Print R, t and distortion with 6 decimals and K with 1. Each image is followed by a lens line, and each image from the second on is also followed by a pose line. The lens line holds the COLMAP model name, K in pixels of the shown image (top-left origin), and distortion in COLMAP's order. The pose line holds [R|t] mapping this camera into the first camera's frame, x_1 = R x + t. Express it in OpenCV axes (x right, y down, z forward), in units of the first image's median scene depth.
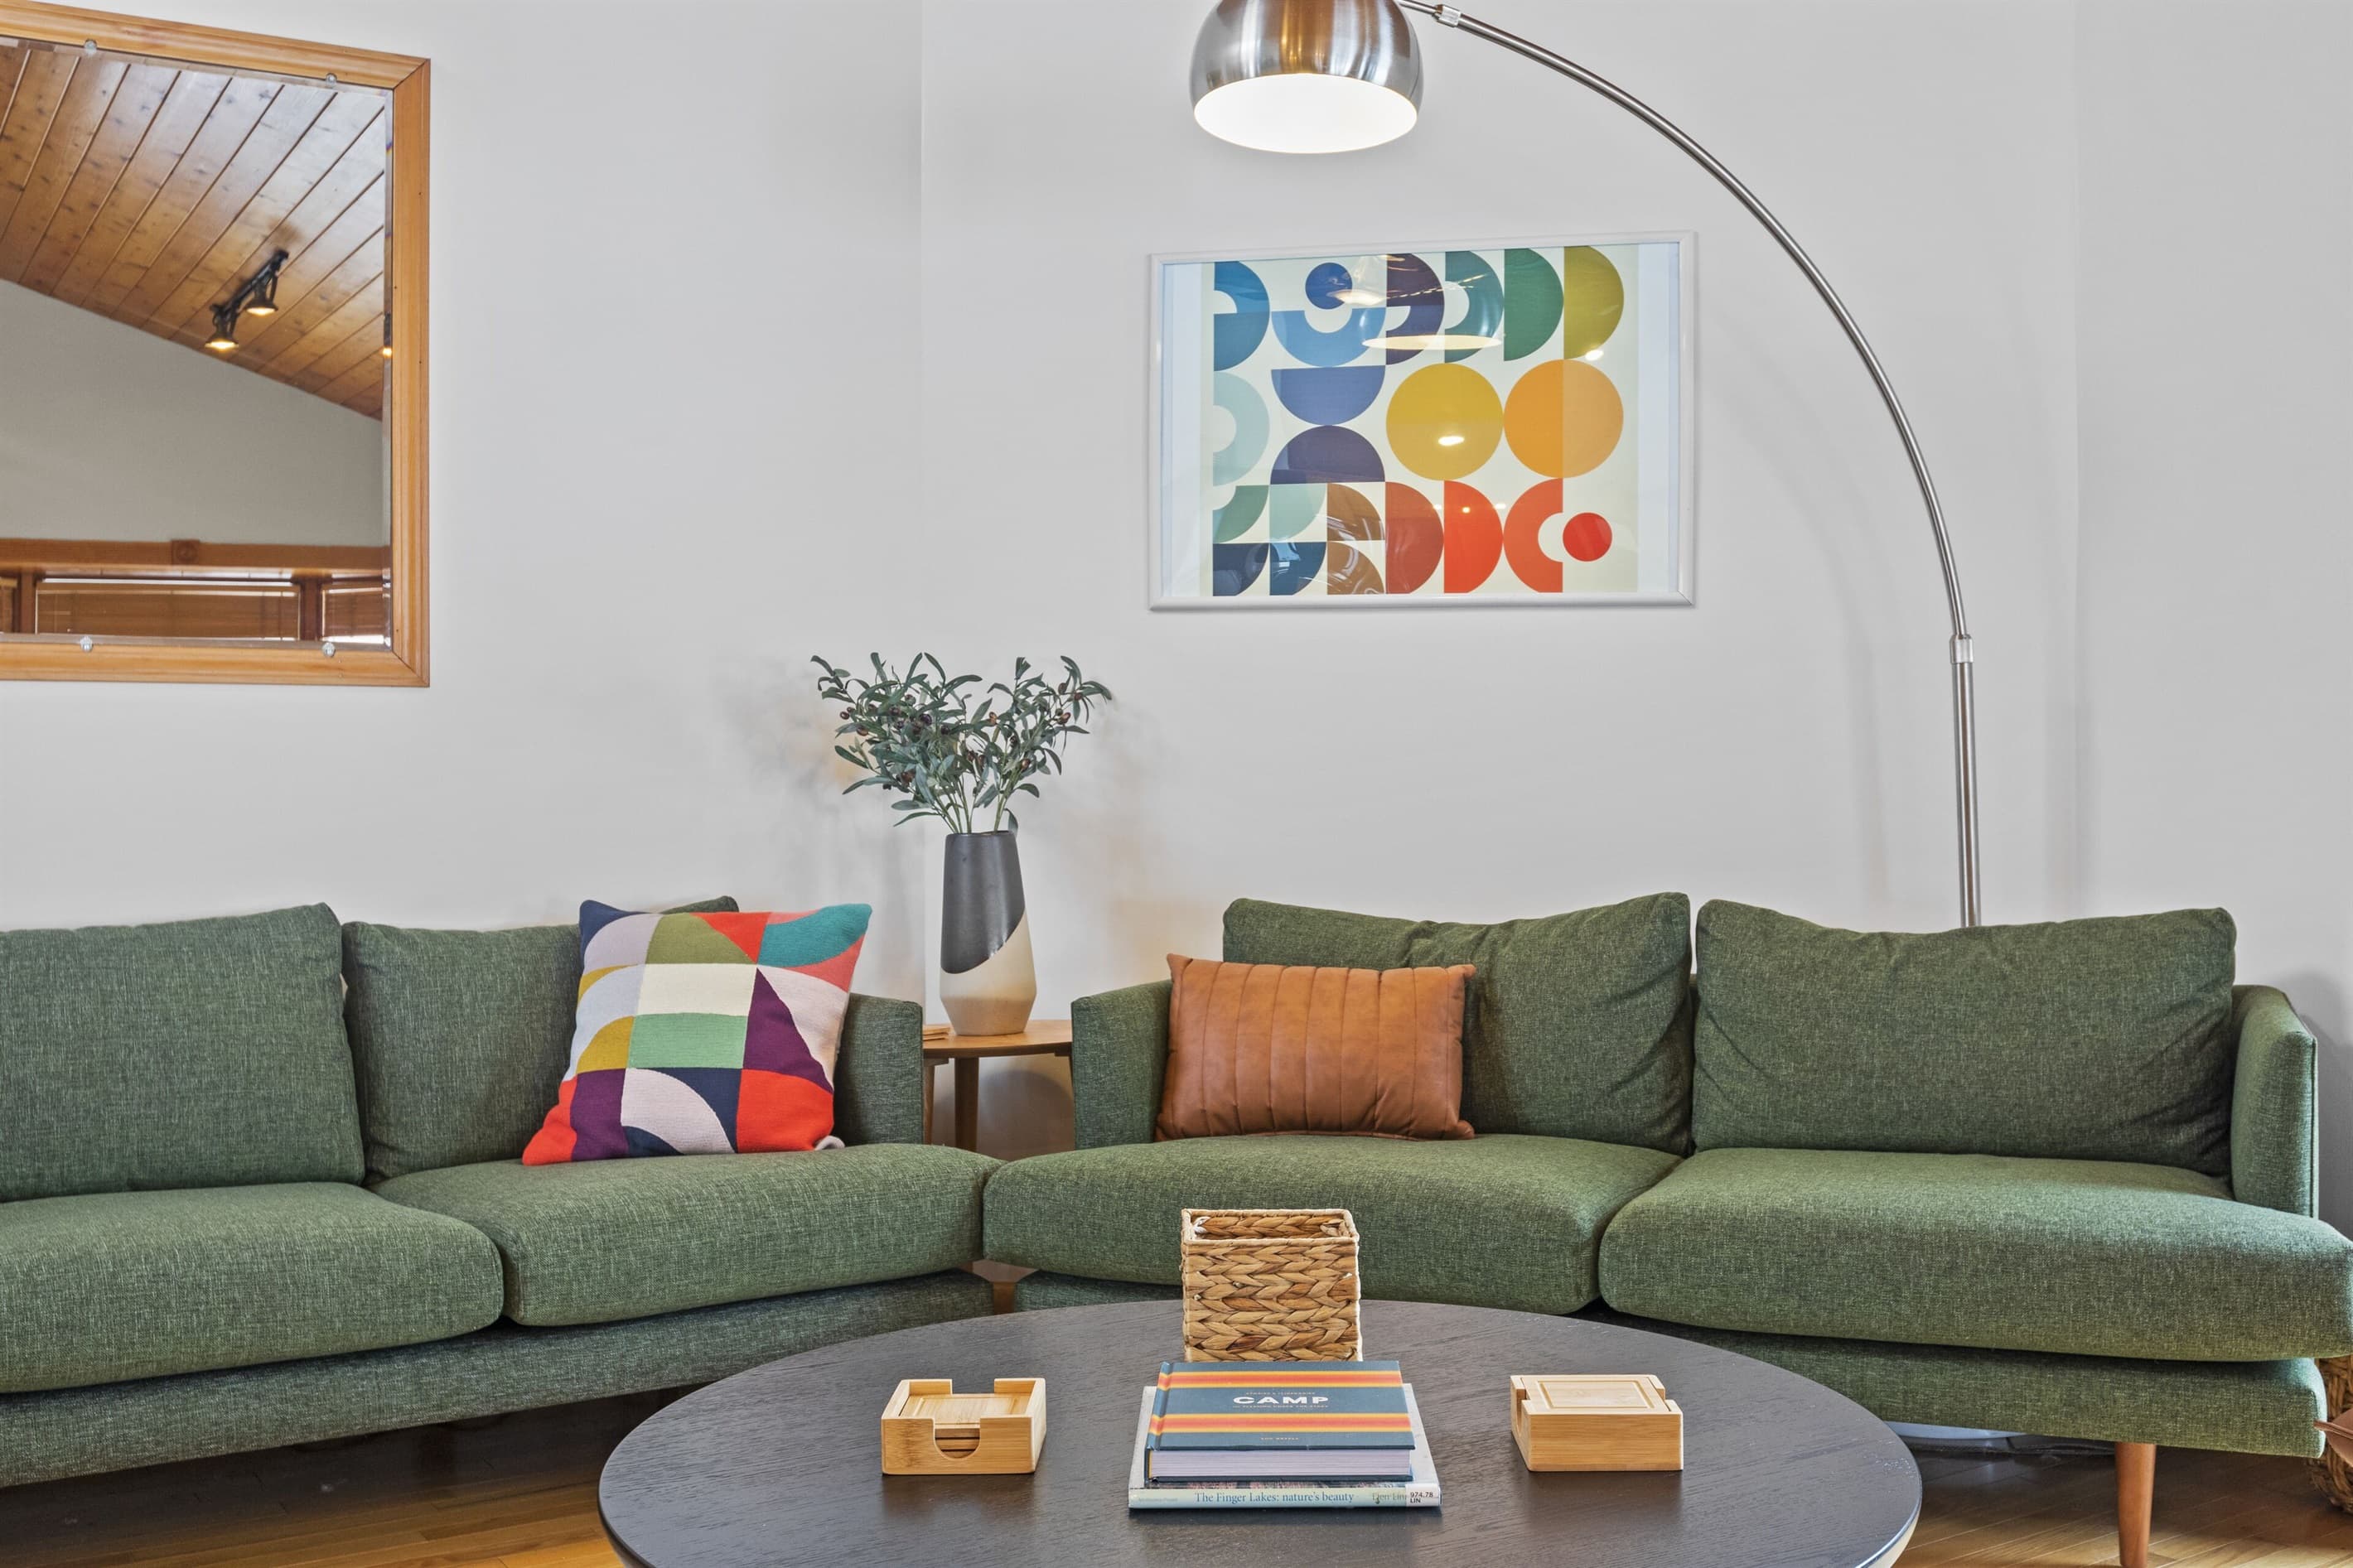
lens RADIAL K [[2288.6, 0, 1176.5], [0, 2288.6, 784.0], [0, 0, 1]] dist [-0.013372, -0.007656]
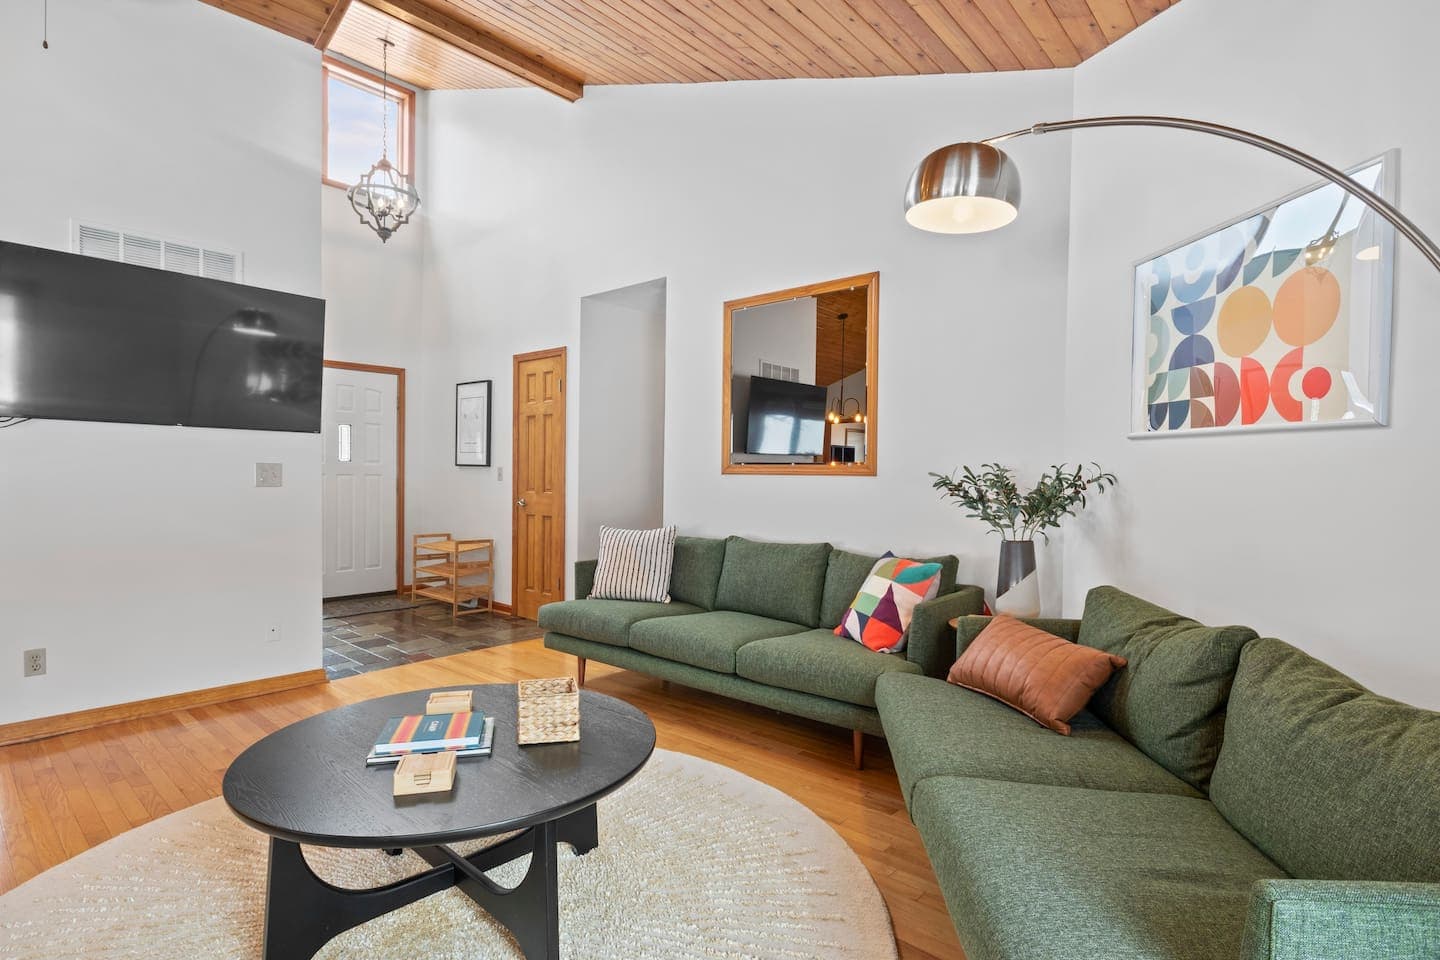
lens RADIAL K [[722.0, 0, 714.1], [0, 722.0, 482.1], [0, 0, 1]] dist [-0.001644, -0.000860]
pose [[0.289954, 0.020944, -0.956811, 0.512170], [-0.012867, 0.999755, 0.017985, -0.046319], [0.956954, 0.007097, 0.290152, 0.479480]]
